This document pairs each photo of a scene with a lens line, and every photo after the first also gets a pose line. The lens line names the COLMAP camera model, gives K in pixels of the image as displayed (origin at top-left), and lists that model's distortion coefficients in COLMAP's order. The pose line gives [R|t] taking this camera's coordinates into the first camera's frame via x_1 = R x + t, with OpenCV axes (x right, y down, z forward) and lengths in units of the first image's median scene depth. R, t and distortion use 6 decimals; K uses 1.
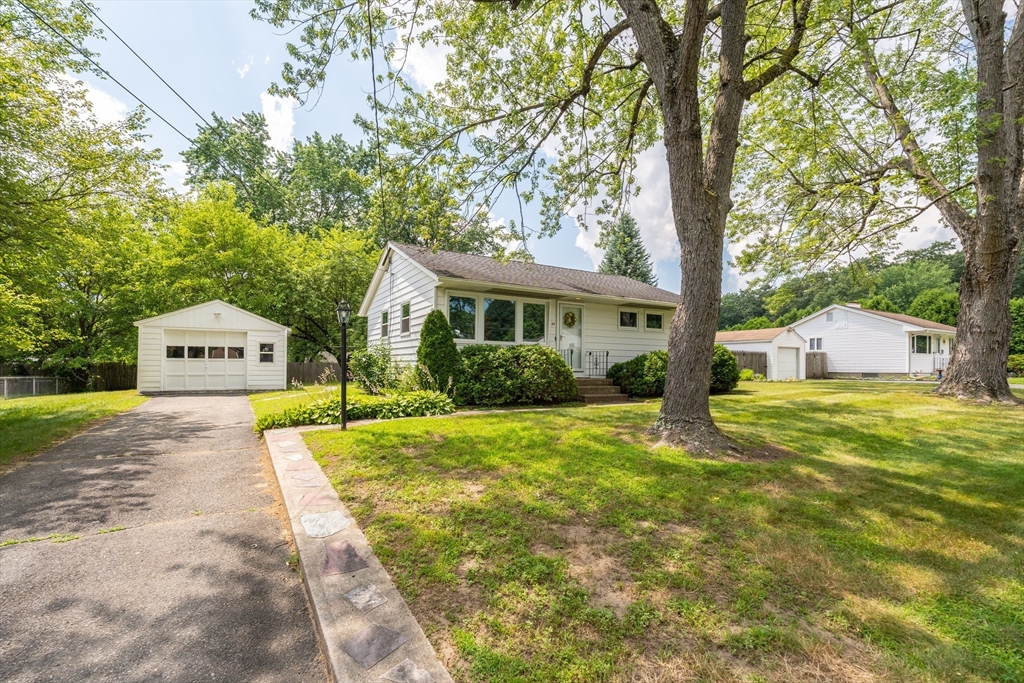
lens RADIAL K [[419.5, 0, 490.5], [0, 419.5, 363.0], [0, 0, 1]] dist [-0.003136, -0.000733]
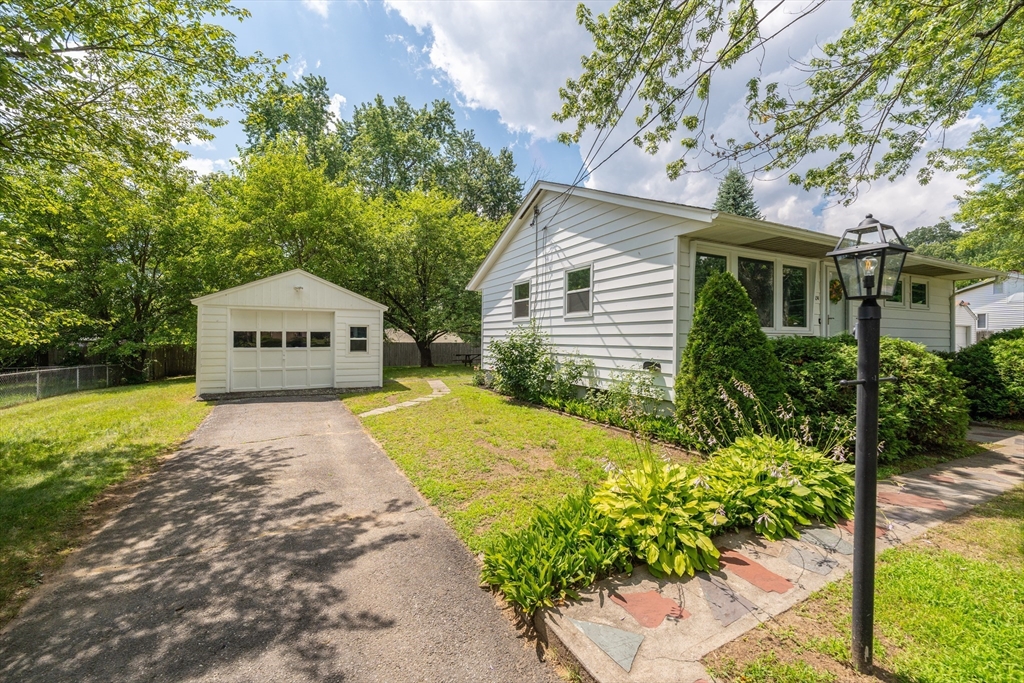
lens RADIAL K [[419.5, 0, 510.8], [0, 419.5, 339.8], [0, 0, 1]] dist [-0.003136, -0.000733]
pose [[0.998212, -0.001541, -0.059754, -0.213129], [0.001793, 0.999990, 0.004174, -0.025557], [0.059747, -0.004273, 0.998204, 0.257352]]
